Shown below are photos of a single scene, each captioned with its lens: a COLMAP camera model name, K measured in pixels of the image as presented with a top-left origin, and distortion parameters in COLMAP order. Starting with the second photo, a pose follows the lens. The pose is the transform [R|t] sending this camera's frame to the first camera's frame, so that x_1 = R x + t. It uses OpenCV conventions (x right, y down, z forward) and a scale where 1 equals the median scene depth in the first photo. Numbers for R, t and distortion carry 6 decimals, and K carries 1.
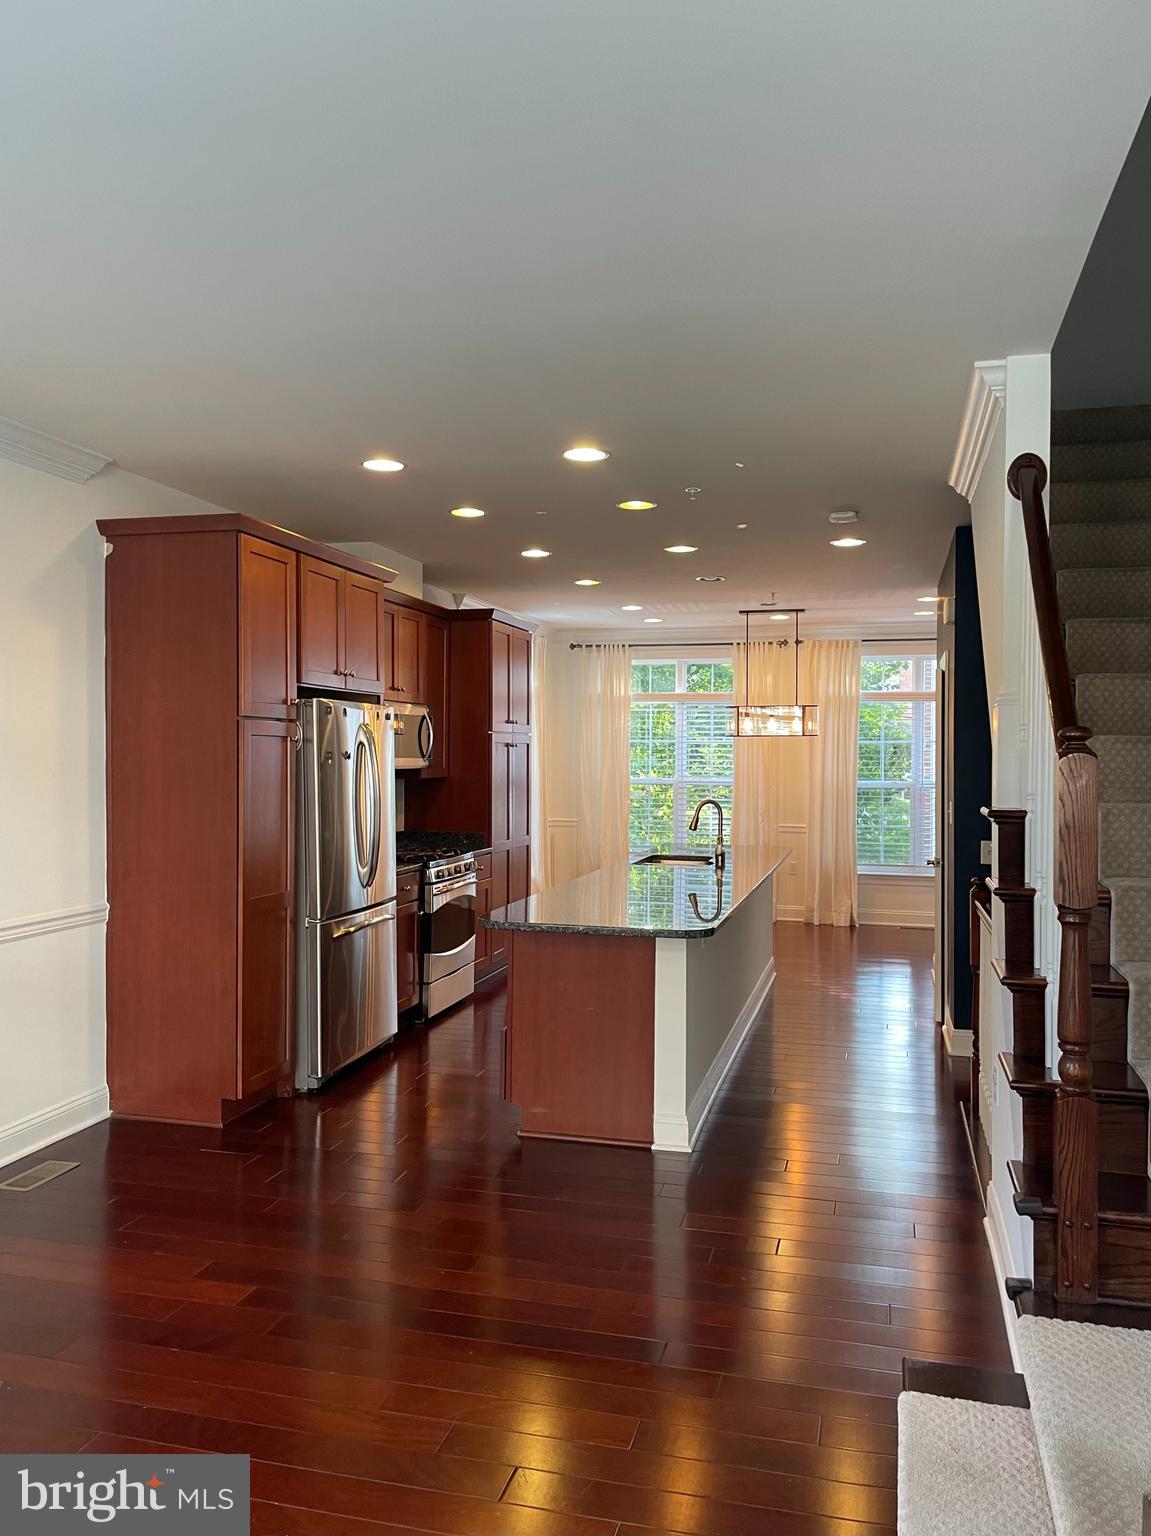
lens RADIAL K [[1181.9, 0, 578.7], [0, 1181.9, 775.0], [0, 0, 1]] dist [0.095440, -0.127351]
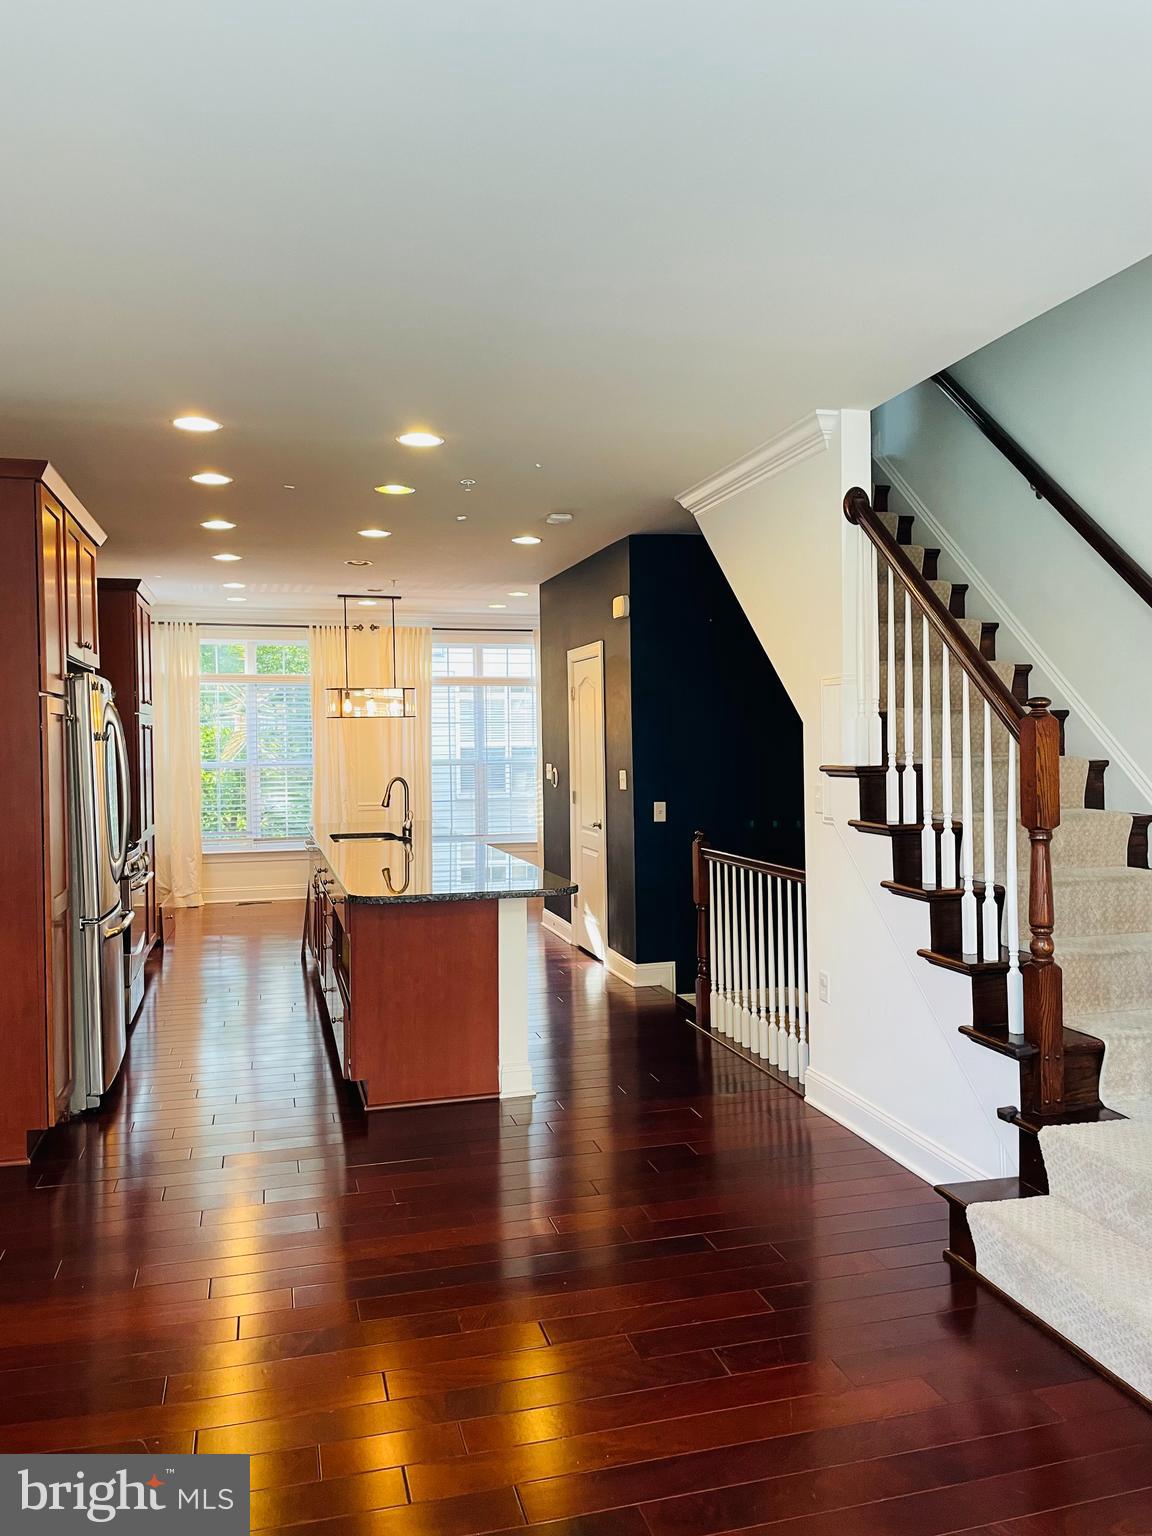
lens RADIAL K [[1181.9, 0, 549.6], [0, 1181.9, 756.5], [0, 0, 1]] dist [0.095440, -0.127351]
pose [[0.864613, -0.022686, 0.501927, -0.293276], [0.025111, 0.999683, 0.001928, 0.004300], [-0.501811, 0.010937, 0.864908, 0.035435]]
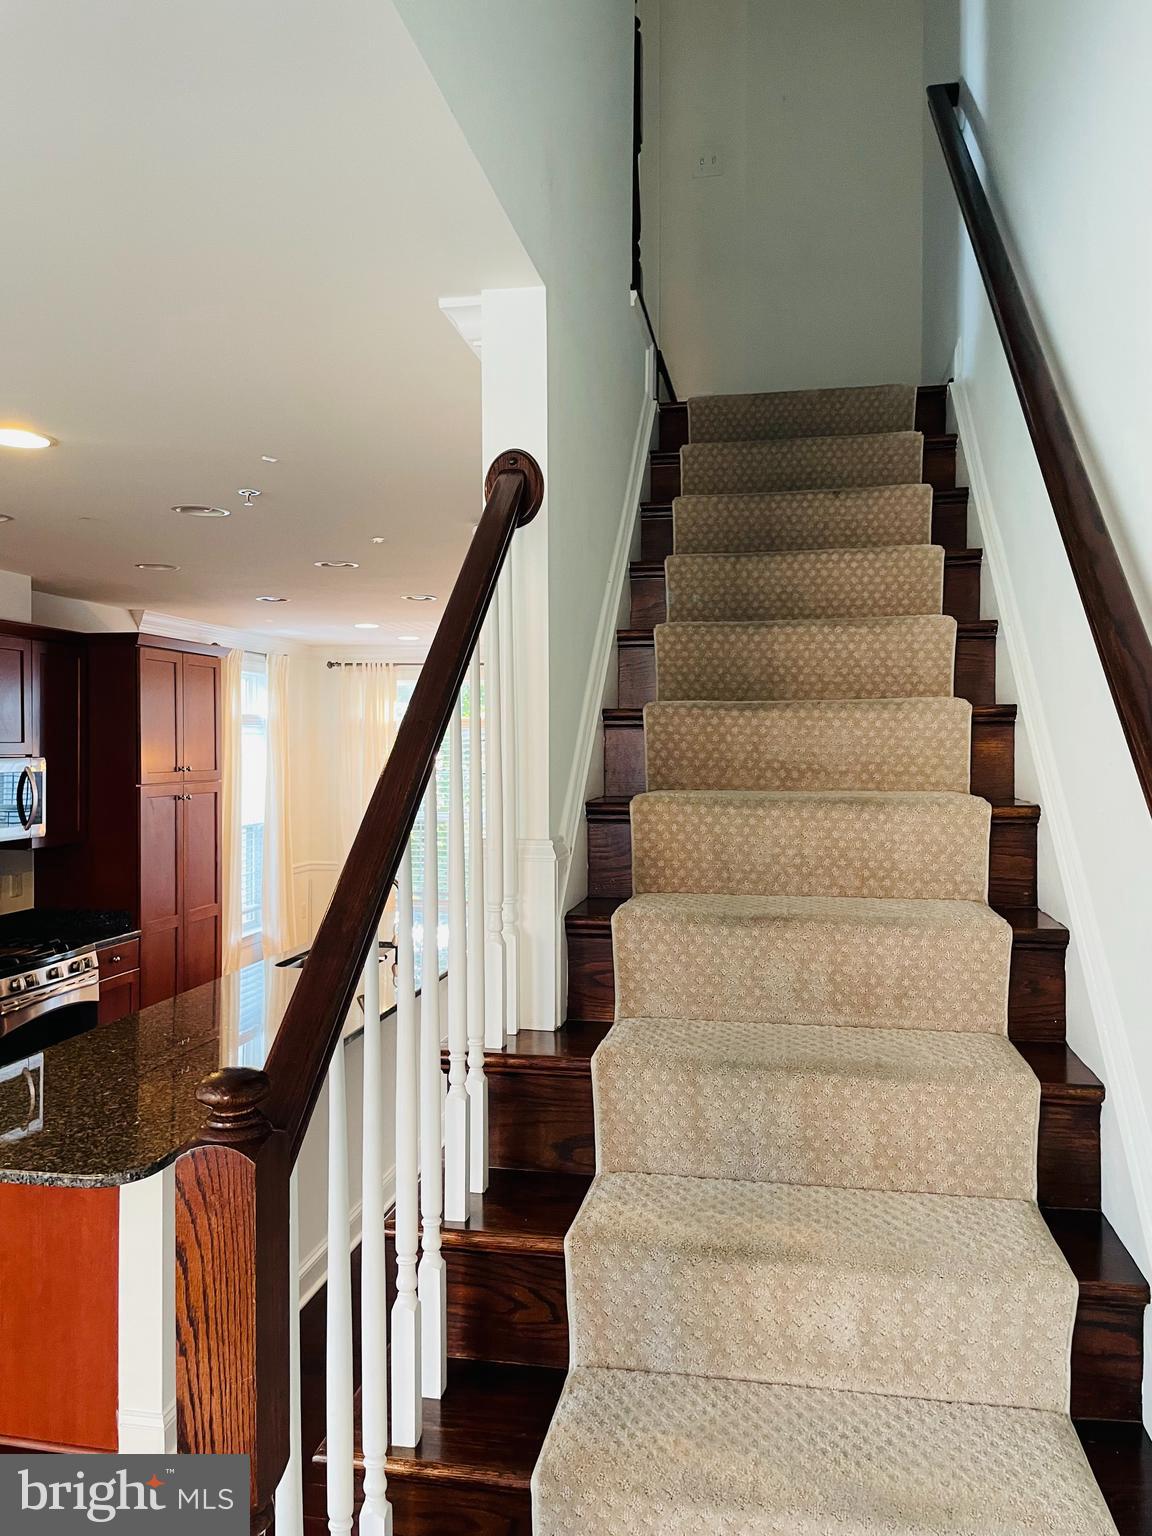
lens RADIAL K [[1181.9, 0, 569.8], [0, 1181.9, 760.6], [0, 0, 1]] dist [0.095440, -0.127351]
pose [[0.997133, -0.005929, 0.075430, 0.187902], [0.006477, 0.999954, -0.007029, -0.055362], [-0.075385, 0.007497, 0.997126, 0.207454]]
